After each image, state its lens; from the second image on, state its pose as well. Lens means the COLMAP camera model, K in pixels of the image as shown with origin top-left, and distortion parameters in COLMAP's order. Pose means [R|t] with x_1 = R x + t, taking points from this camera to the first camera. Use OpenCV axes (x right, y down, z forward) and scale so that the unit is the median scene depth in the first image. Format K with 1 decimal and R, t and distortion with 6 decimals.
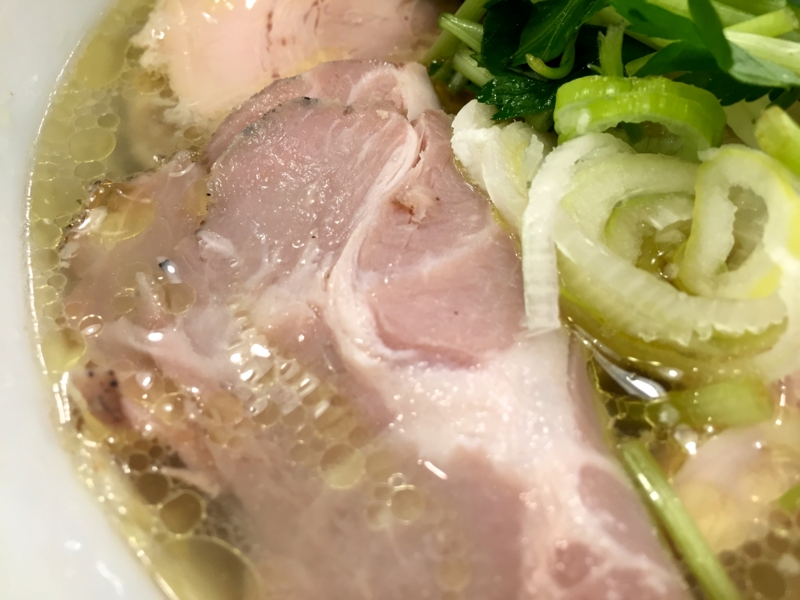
lens RADIAL K [[715.3, 0, 400.0], [0, 715.3, 300.0], [0, 0, 1]] dist [0.057532, -0.170629]
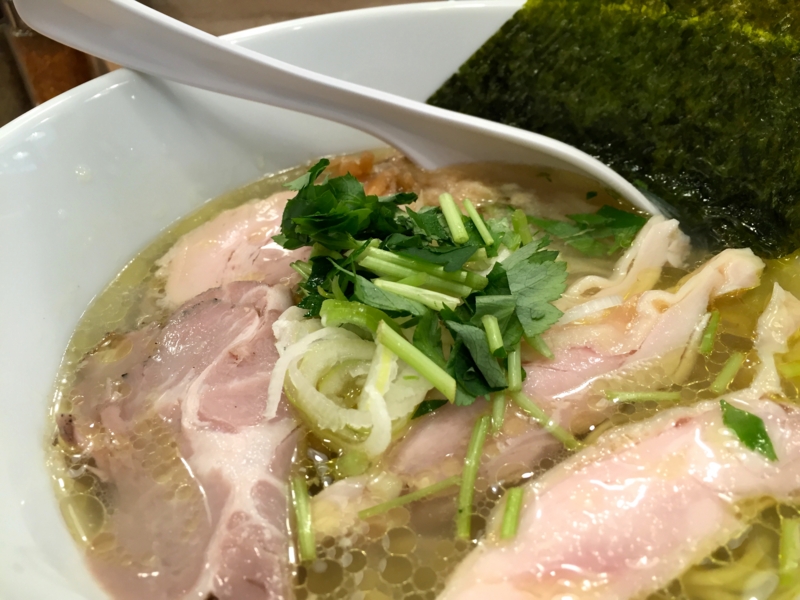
lens RADIAL K [[710.9, 0, 400.0], [0, 710.9, 300.0], [0, 0, 1]] dist [0.096206, -0.174972]
pose [[0.977356, 0.062580, -0.202137, 0.861457], [-0.110946, 0.964986, -0.237683, 0.145371], [0.180186, 0.254727, 0.950078, -0.862761]]
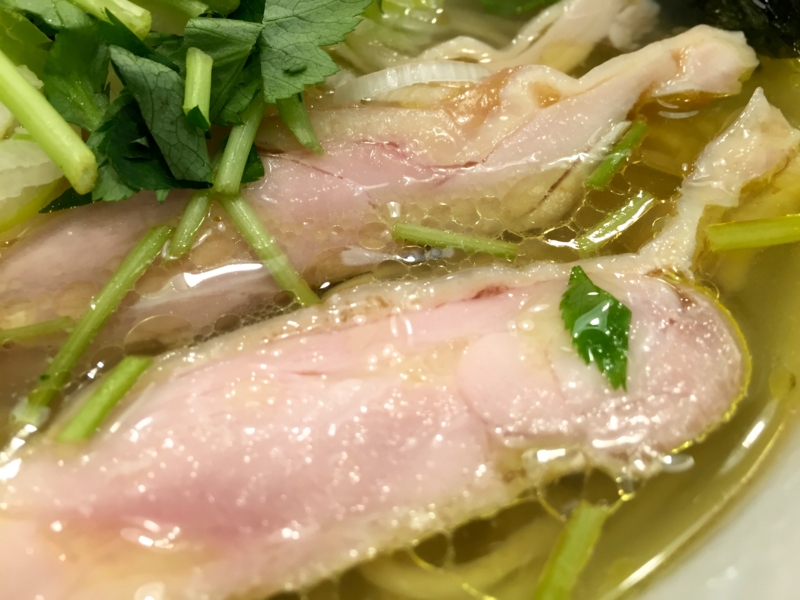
lens RADIAL K [[715.3, 0, 400.0], [0, 715.3, 300.0], [0, 0, 1]] dist [0.057532, -0.170629]
pose [[0.932664, 0.271234, -0.237845, 1.340934], [-0.277539, 0.960687, 0.007232, -0.032063], [0.230456, 0.059267, 0.971276, 0.069679]]
